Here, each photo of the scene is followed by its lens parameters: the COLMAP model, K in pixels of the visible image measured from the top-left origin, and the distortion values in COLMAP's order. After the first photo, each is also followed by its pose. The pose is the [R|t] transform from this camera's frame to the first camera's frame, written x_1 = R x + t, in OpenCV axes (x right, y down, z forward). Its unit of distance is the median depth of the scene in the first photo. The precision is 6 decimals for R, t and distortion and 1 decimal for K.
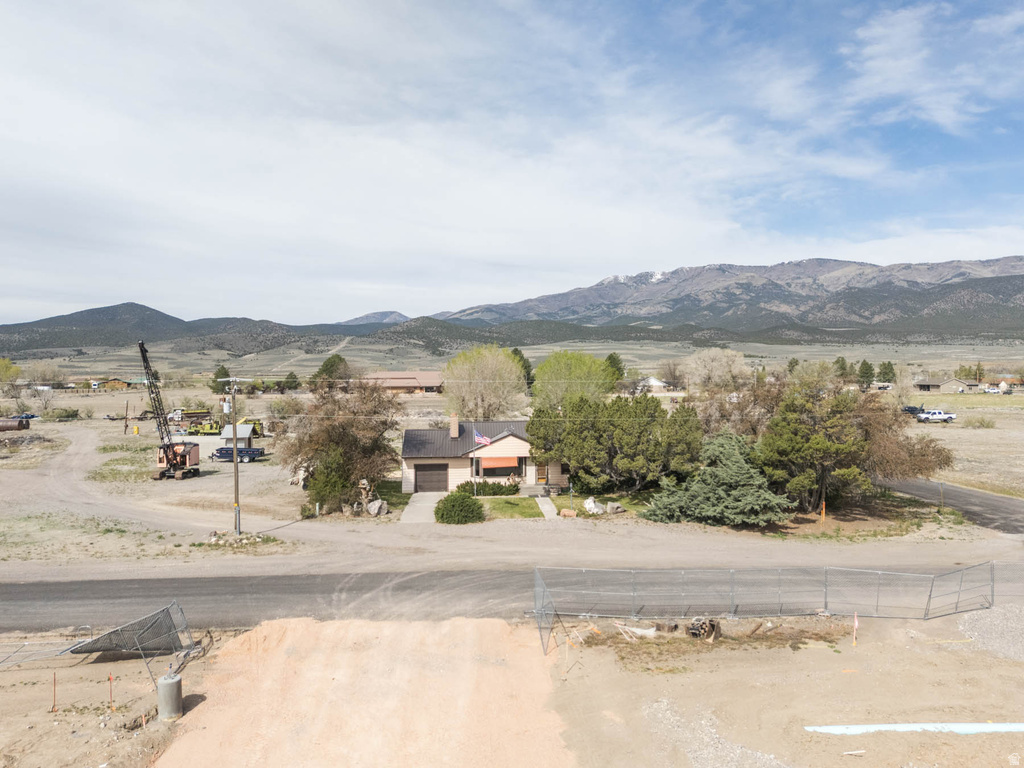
lens RADIAL K [[748.8, 0, 510.8], [0, 748.8, 381.2], [0, 0, 1]] dist [0.080628, -0.071781]
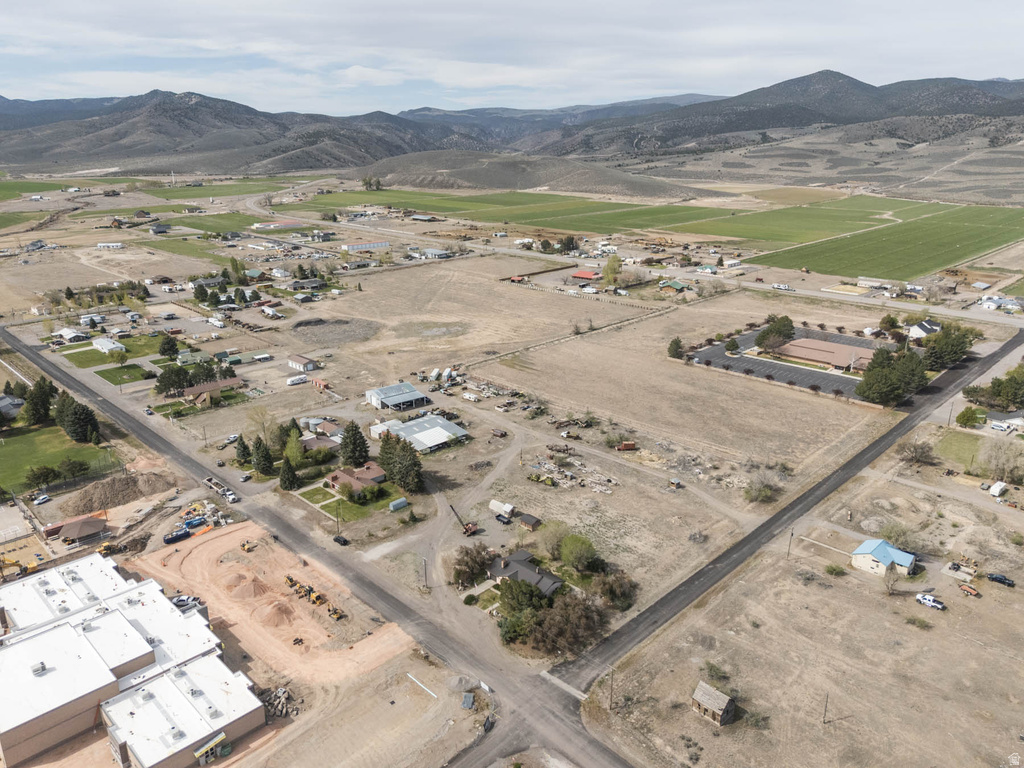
lens RADIAL K [[748.8, 0, 510.8], [0, 748.8, 381.2], [0, 0, 1]] dist [0.080628, -0.071781]
pose [[0.664868, 0.234830, -0.709087, 0.066908], [-0.009379, 0.951847, 0.306431, -0.054751], [0.746902, -0.197086, 0.635055, -0.029530]]
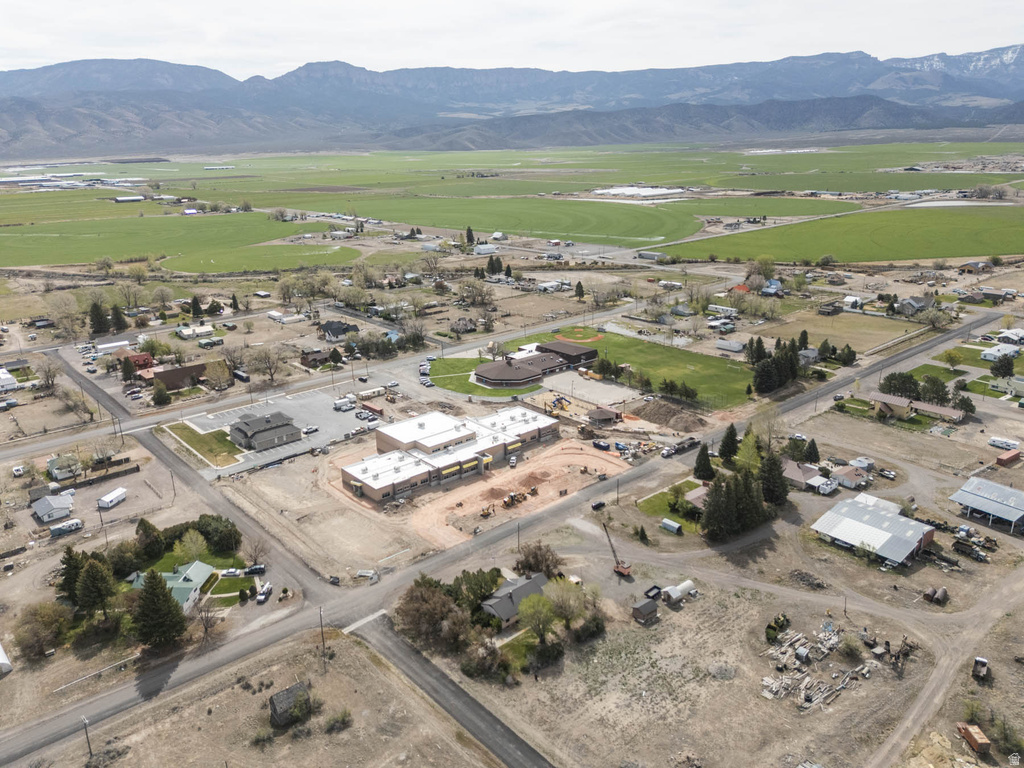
lens RADIAL K [[748.8, 0, 510.8], [0, 748.8, 381.2], [0, 0, 1]] dist [0.080628, -0.071781]
pose [[-0.790901, 0.208293, -0.575404, 0.052799], [0.016223, 0.947095, 0.320544, -0.055983], [0.611729, 0.244183, -0.752437, 0.100636]]
